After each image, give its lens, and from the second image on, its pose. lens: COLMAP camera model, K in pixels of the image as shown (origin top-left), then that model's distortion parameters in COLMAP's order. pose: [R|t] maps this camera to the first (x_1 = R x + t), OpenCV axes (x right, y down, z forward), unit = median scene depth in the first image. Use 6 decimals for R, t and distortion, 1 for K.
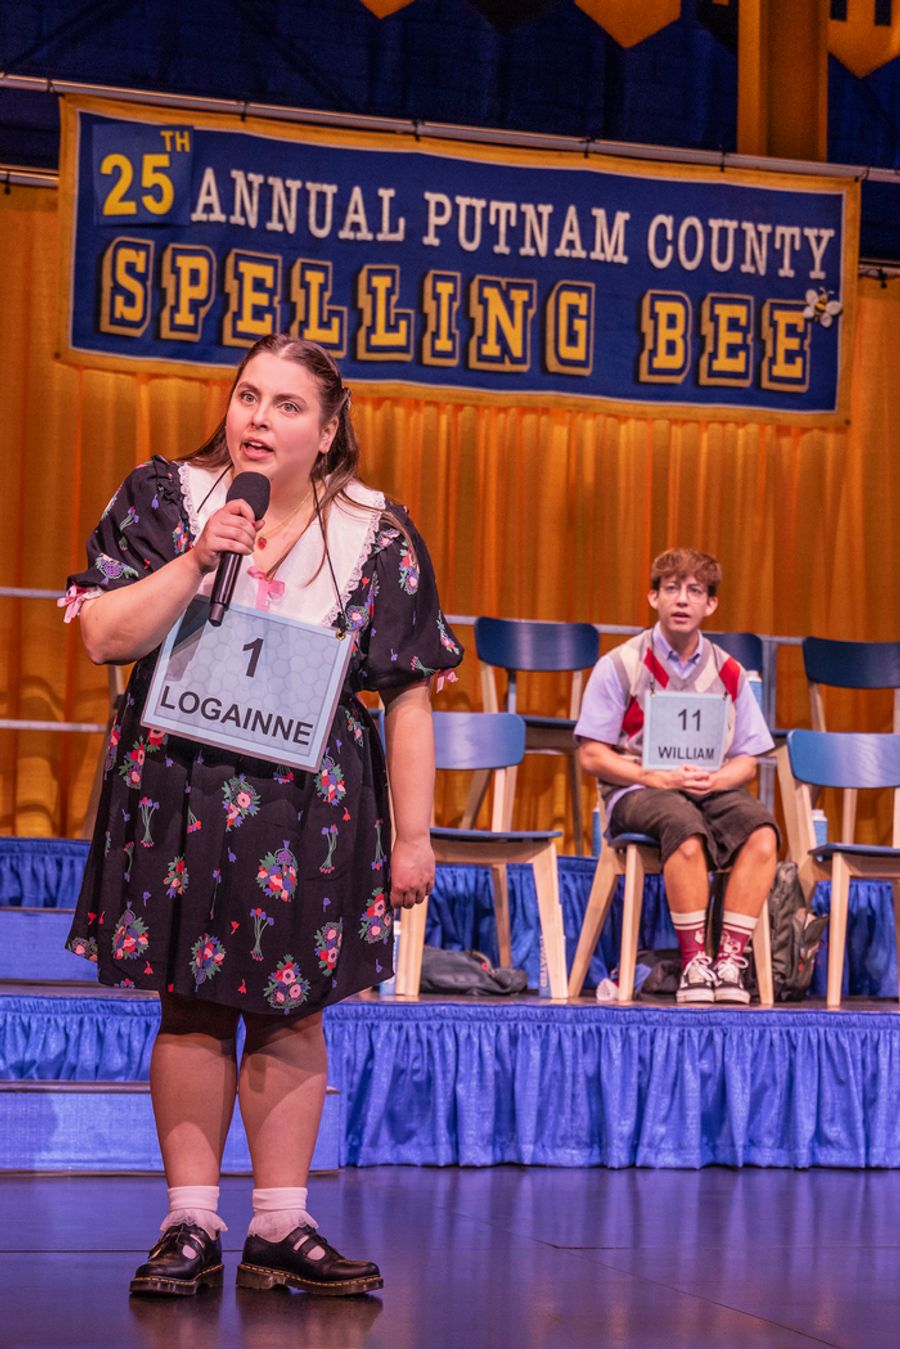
lens RADIAL K [[3248.4, 0, 539.8], [0, 3248.4, 724.9], [0, 0, 1]] dist [-0.018297, -0.067389]
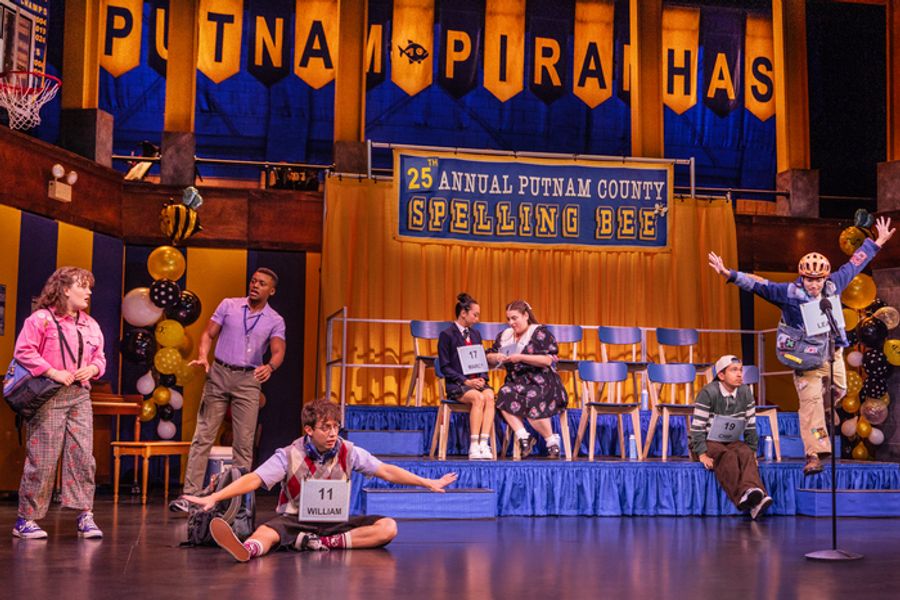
lens RADIAL K [[1315.8, 0, 423.8], [0, 1315.8, 297.4], [0, 0, 1]] dist [-0.002897, -0.074809]
pose [[0.992737, -0.025162, -0.117643, 0.015540], [0.021826, 0.999325, -0.029560, -0.023815], [0.118307, 0.026778, 0.992616, -0.166501]]
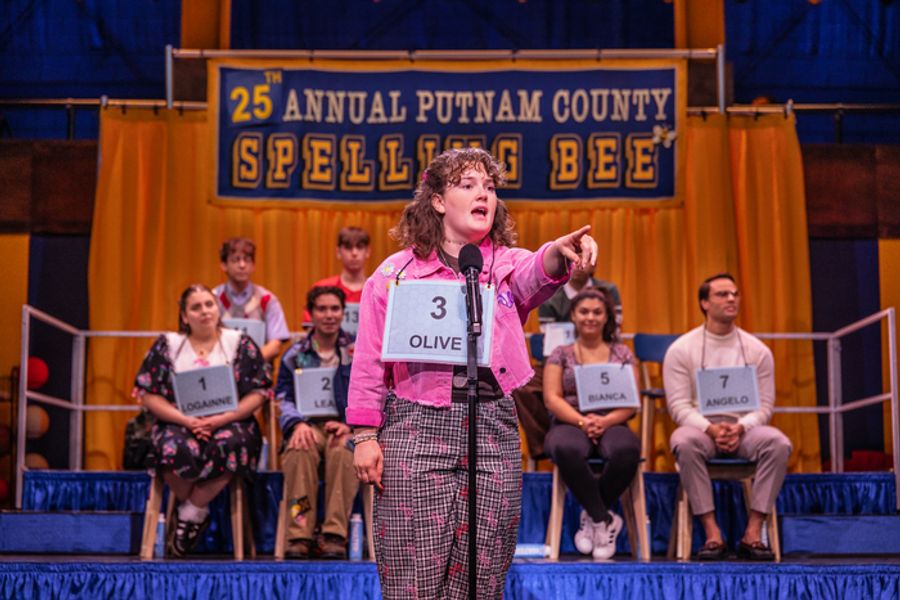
lens RADIAL K [[1765.7, 0, 450.0], [0, 1765.7, 300.0], [0, 0, 1]] dist [0.019112, -0.412846]
pose [[0.946609, -0.063117, -0.316146, 0.275862], [0.044871, 0.996897, -0.064674, 0.009880], [0.319247, 0.047035, 0.946503, 0.112607]]
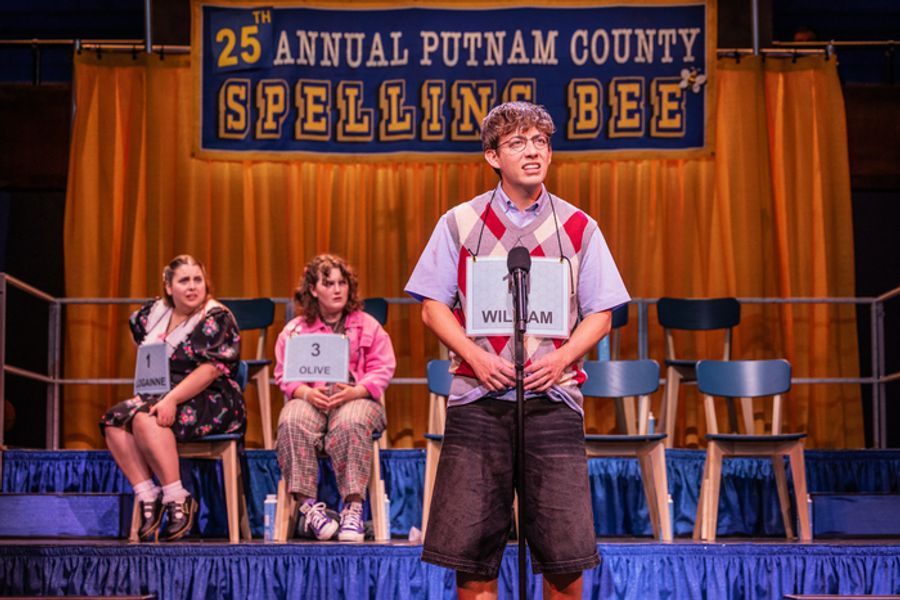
lens RADIAL K [[2167.2, 0, 445.1], [0, 2167.2, 301.8], [0, 0, 1]] dist [-0.018297, -0.067389]
pose [[0.944727, -0.058118, -0.322664, 0.311131], [0.048944, 0.998135, -0.036480, 0.006626], [0.324183, 0.018671, 0.945810, 0.005763]]
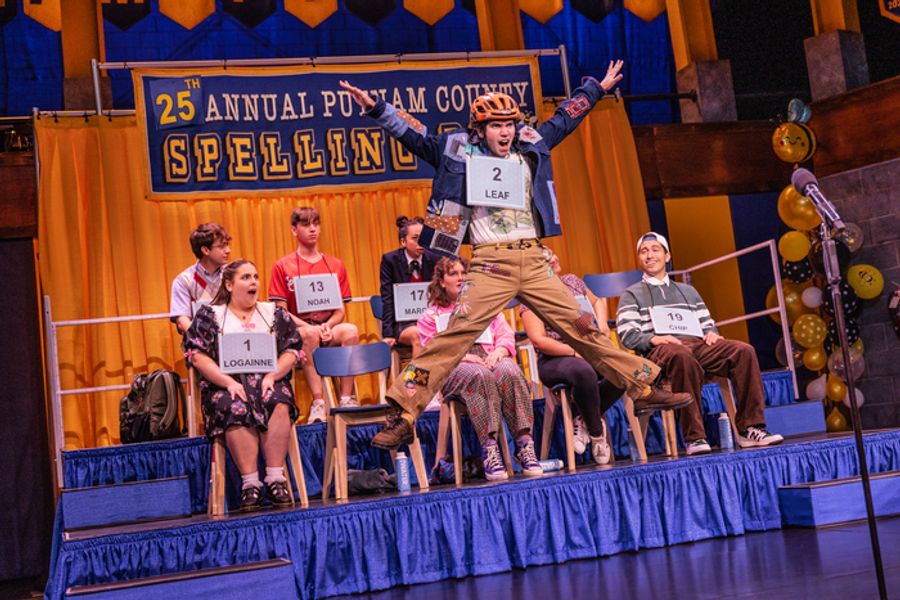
lens RADIAL K [[1361.0, 0, 477.2], [0, 1361.0, 261.9], [0, 0, 1]] dist [-0.024659, -0.185359]
pose [[0.989061, -0.147504, 0.000648, 0.044252], [0.147245, 0.987042, -0.063772, 0.008030], [0.008767, 0.063170, 0.997964, 0.168378]]
